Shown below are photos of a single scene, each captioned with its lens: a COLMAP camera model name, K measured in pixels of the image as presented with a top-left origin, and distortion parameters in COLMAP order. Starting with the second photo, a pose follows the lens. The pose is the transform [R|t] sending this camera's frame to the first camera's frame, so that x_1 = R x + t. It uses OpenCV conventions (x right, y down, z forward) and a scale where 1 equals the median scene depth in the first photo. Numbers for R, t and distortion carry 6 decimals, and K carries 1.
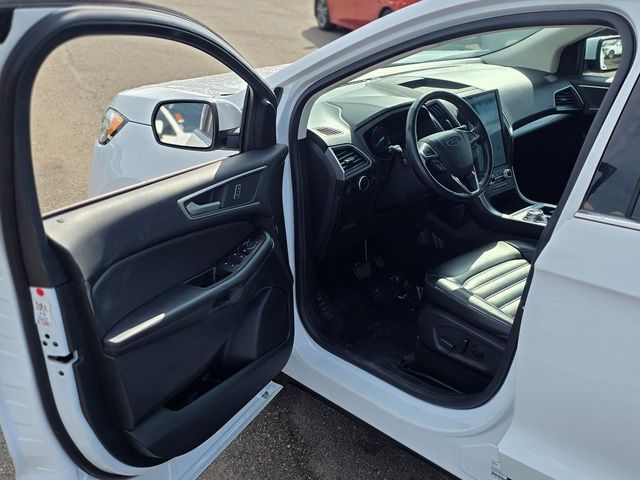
lens RADIAL K [[847.1, 0, 320.9], [0, 847.1, 240.9], [0, 0, 1]] dist [0.022013, 0.000000]
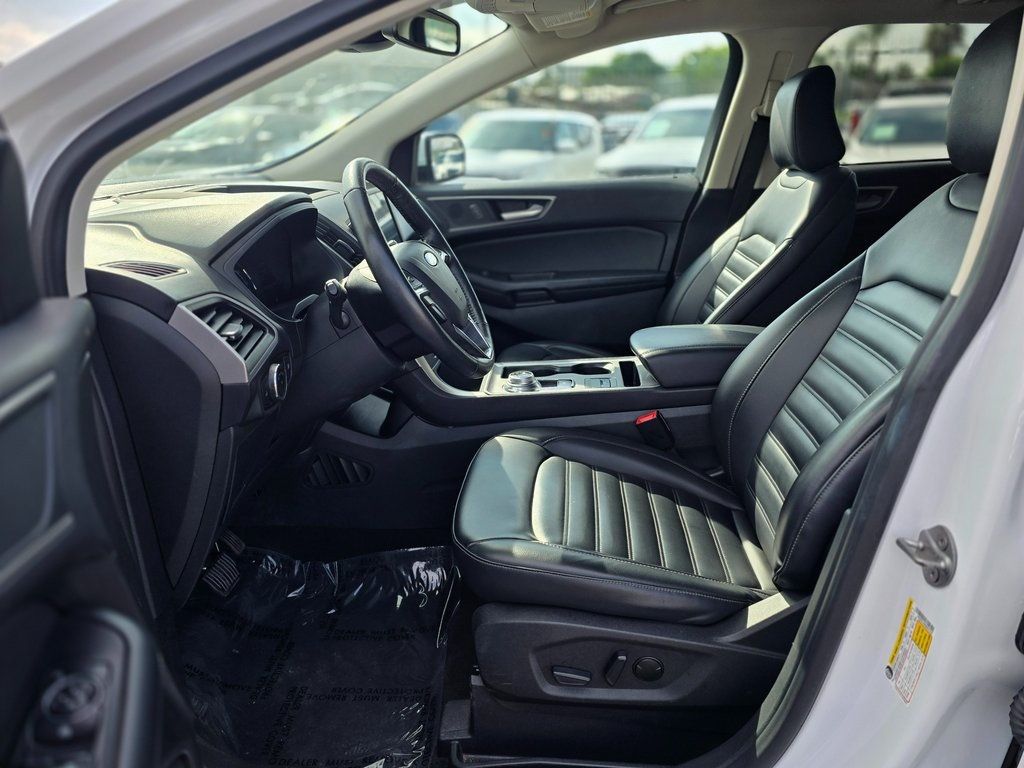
lens RADIAL K [[753.4, 0, 520.1], [0, 753.4, 379.3], [0, 0, 1]] dist [0.018996, -0.002906]
pose [[0.723688, -0.204707, 0.659068, -0.082882], [0.244045, 0.969200, 0.033062, -0.042518], [-0.645537, 0.136916, 0.751356, 0.523452]]
